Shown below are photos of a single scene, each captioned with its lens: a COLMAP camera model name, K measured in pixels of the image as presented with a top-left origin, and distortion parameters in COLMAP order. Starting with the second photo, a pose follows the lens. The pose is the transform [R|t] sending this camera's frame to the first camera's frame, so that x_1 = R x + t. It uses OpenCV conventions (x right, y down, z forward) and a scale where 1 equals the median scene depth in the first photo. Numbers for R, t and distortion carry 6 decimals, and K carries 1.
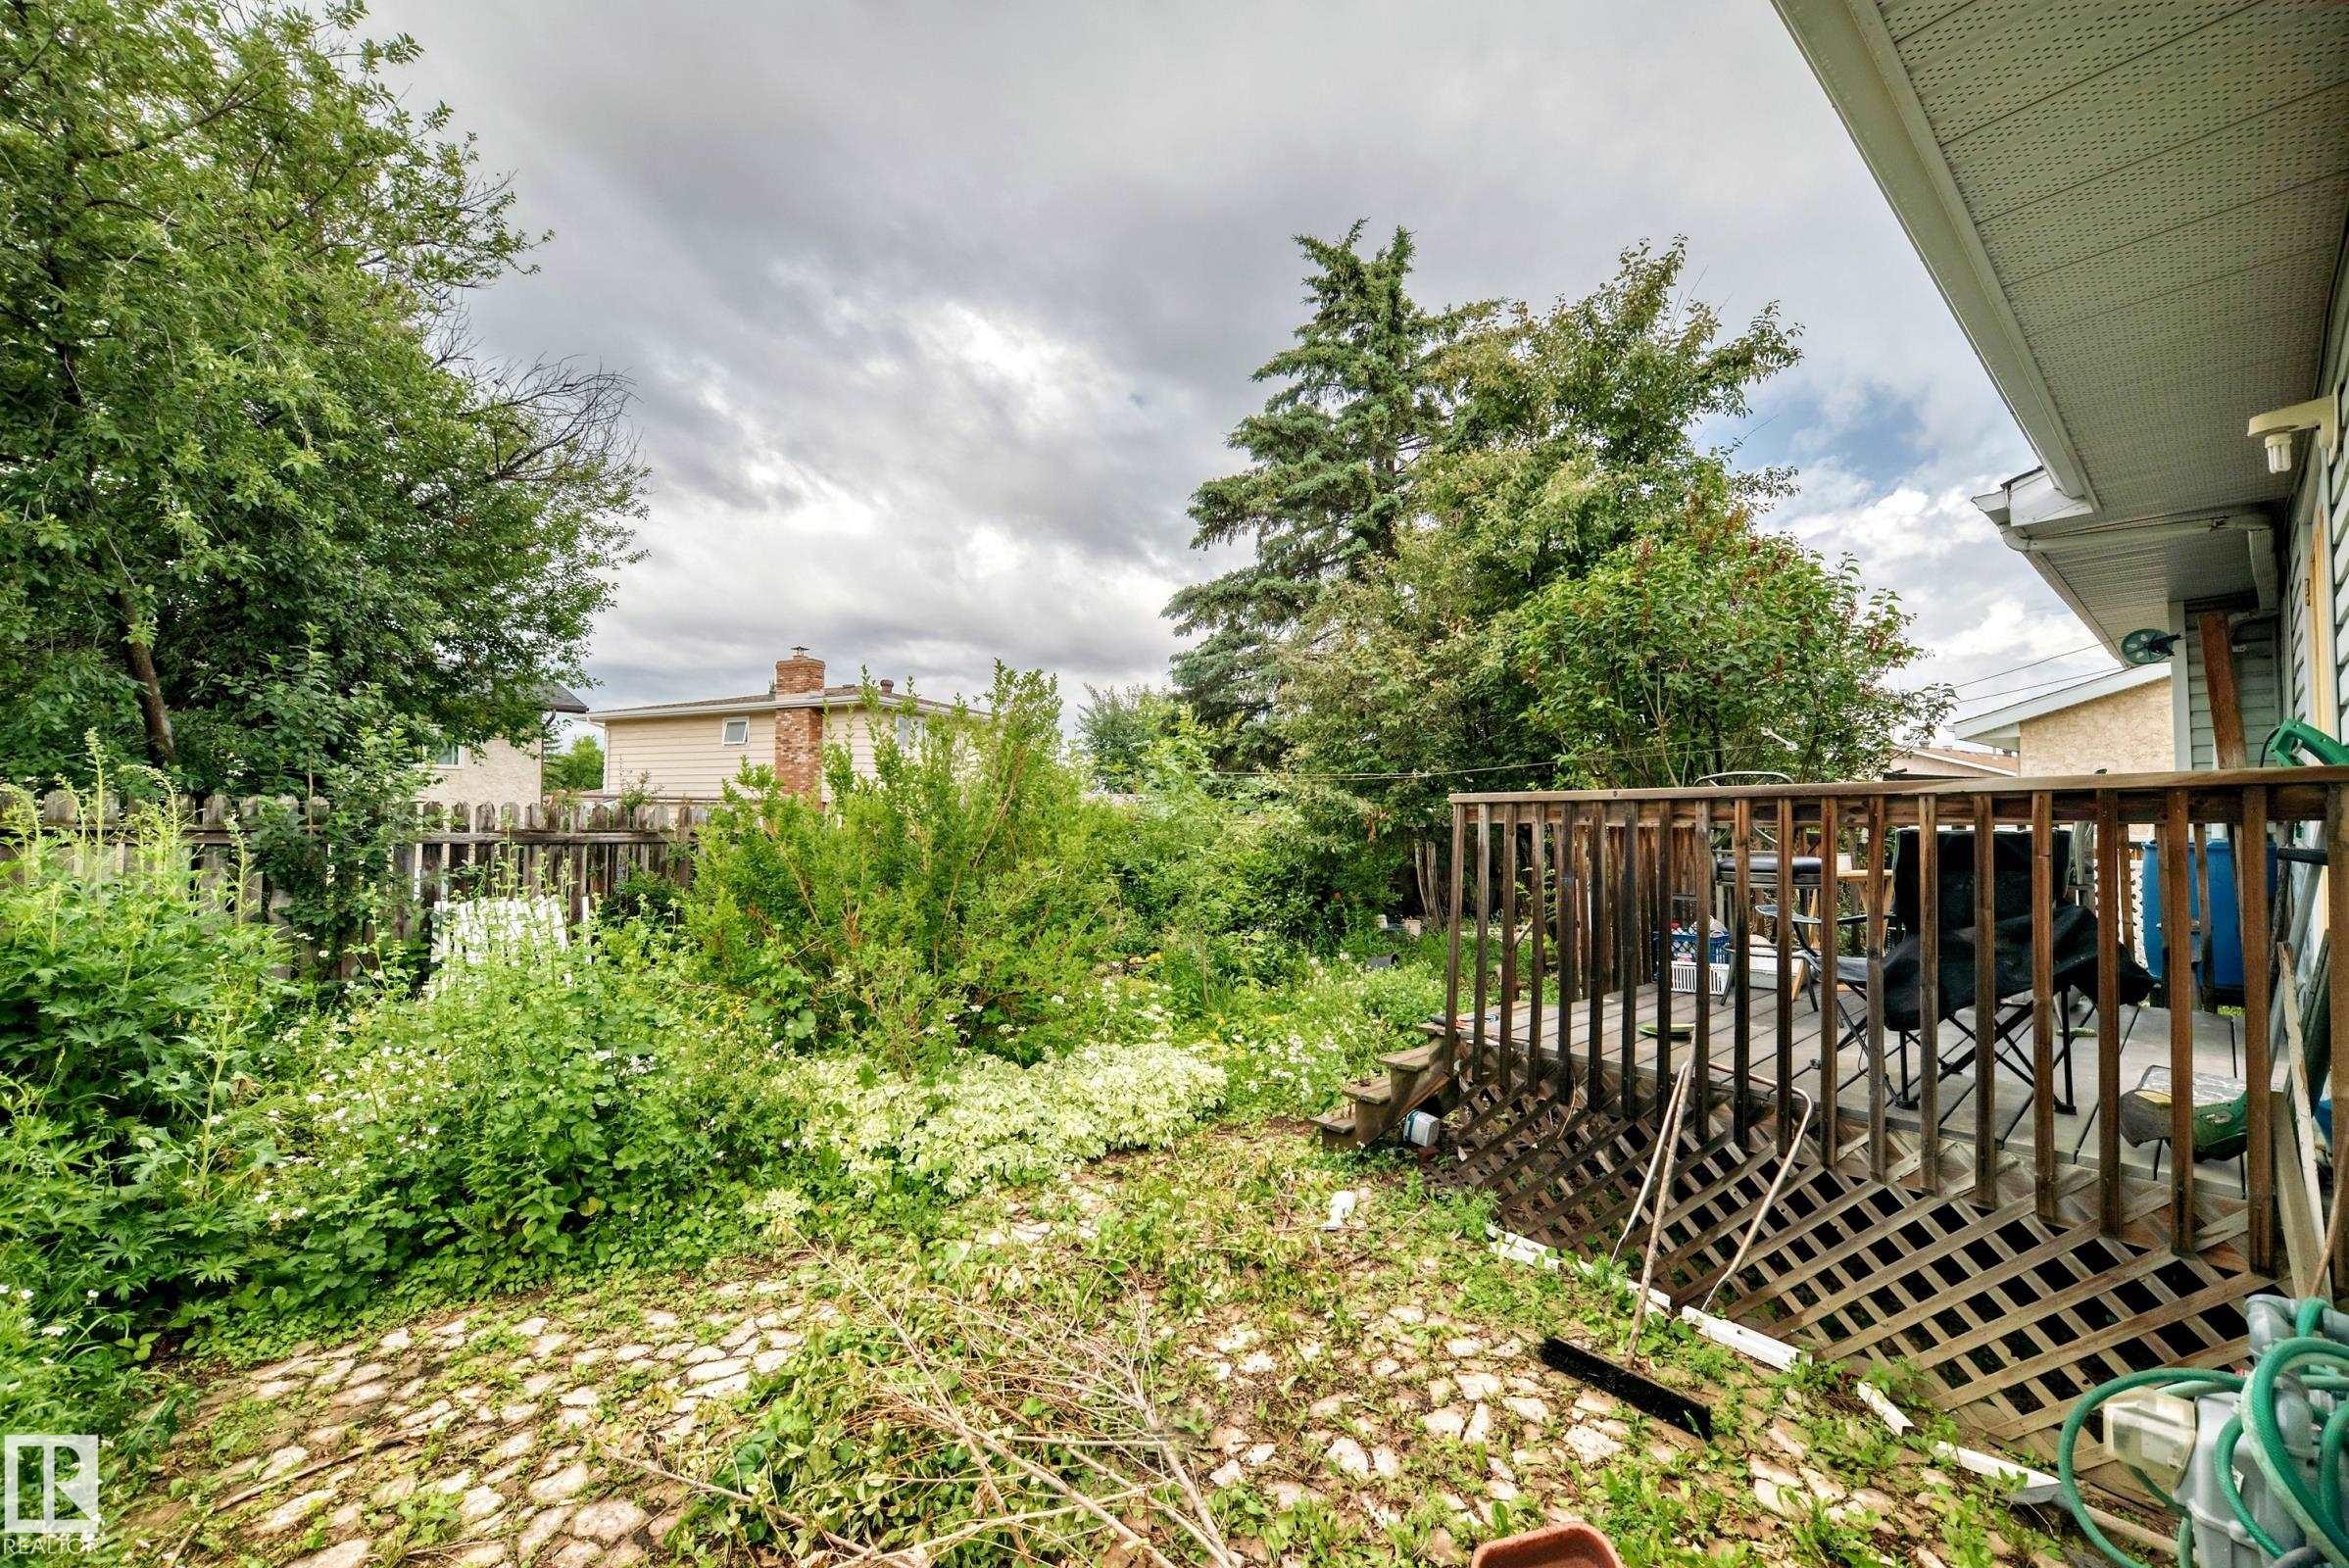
lens RADIAL K [[896.4, 0, 1174.5], [0, 896.4, 784.0], [0, 0, 1]] dist [-0.000252, 0.000291]
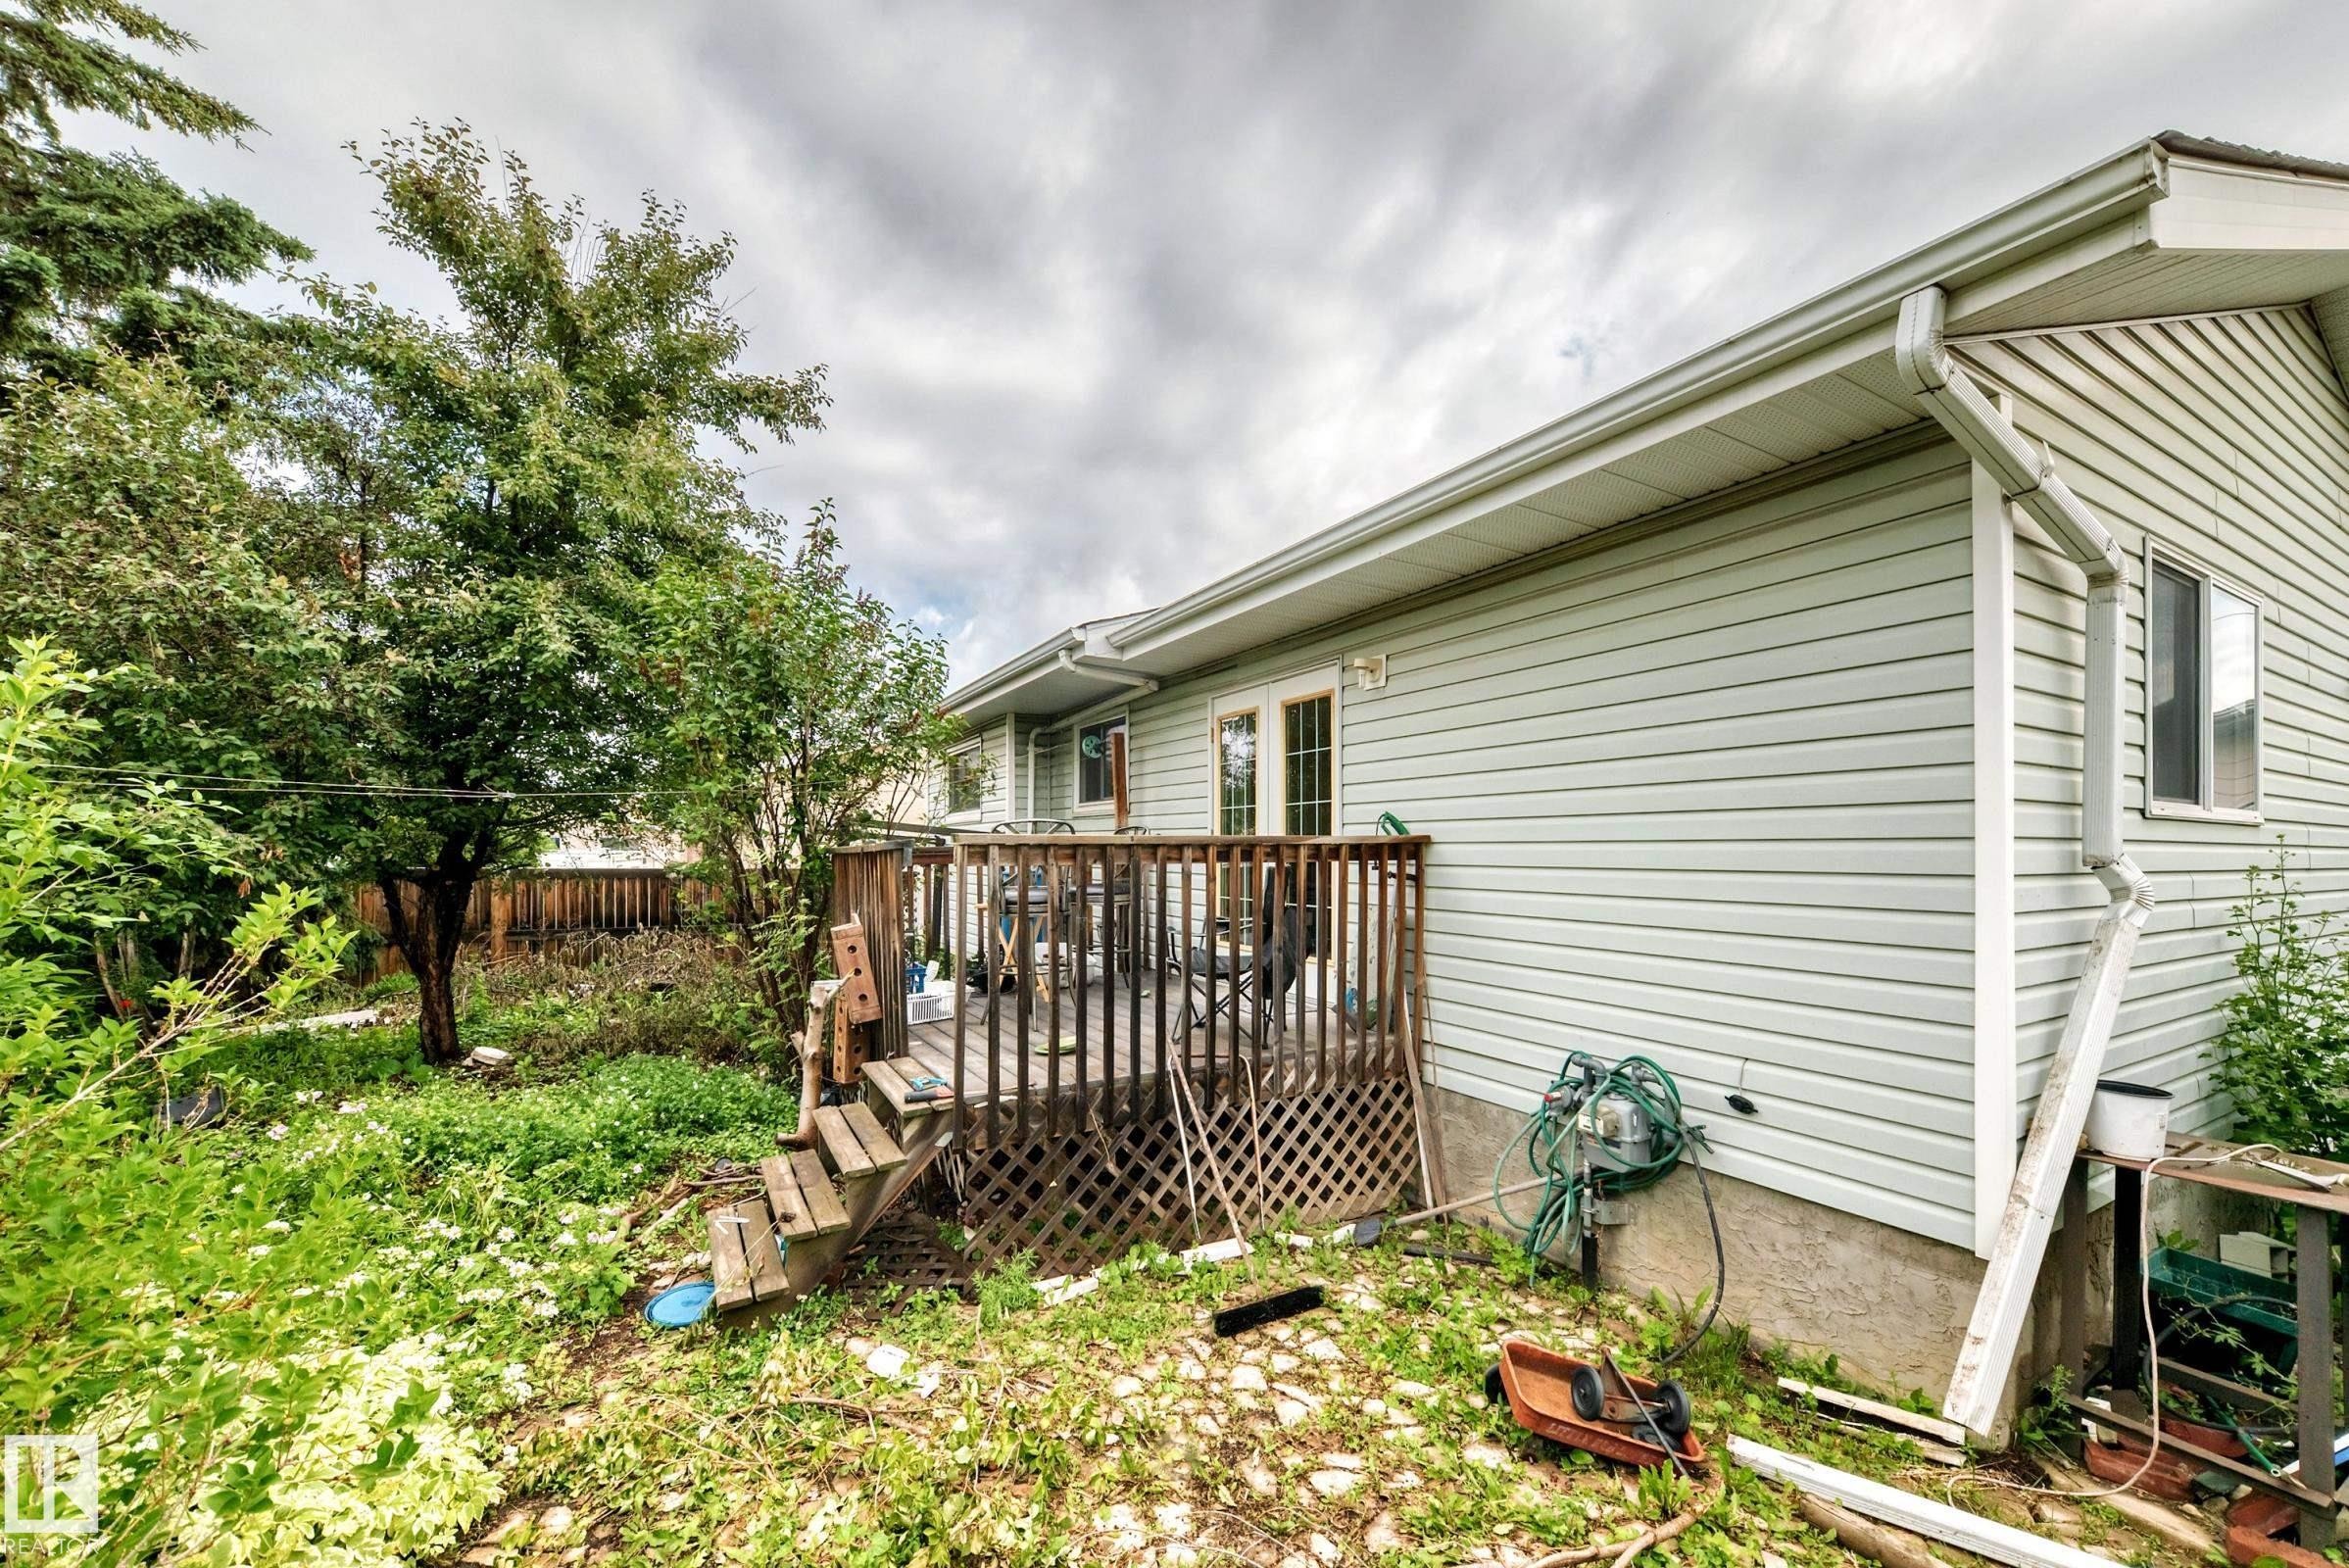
lens RADIAL K [[927.2, 0, 1177.5], [0, 927.2, 857.9], [0, 0, 1]] dist [-0.000789, 0.000051]
pose [[0.163007, 0.003084, 0.986620, -0.822724], [-0.036327, 0.999336, 0.002878, 0.039640], [-0.985956, -0.036310, 0.163011, 0.961865]]
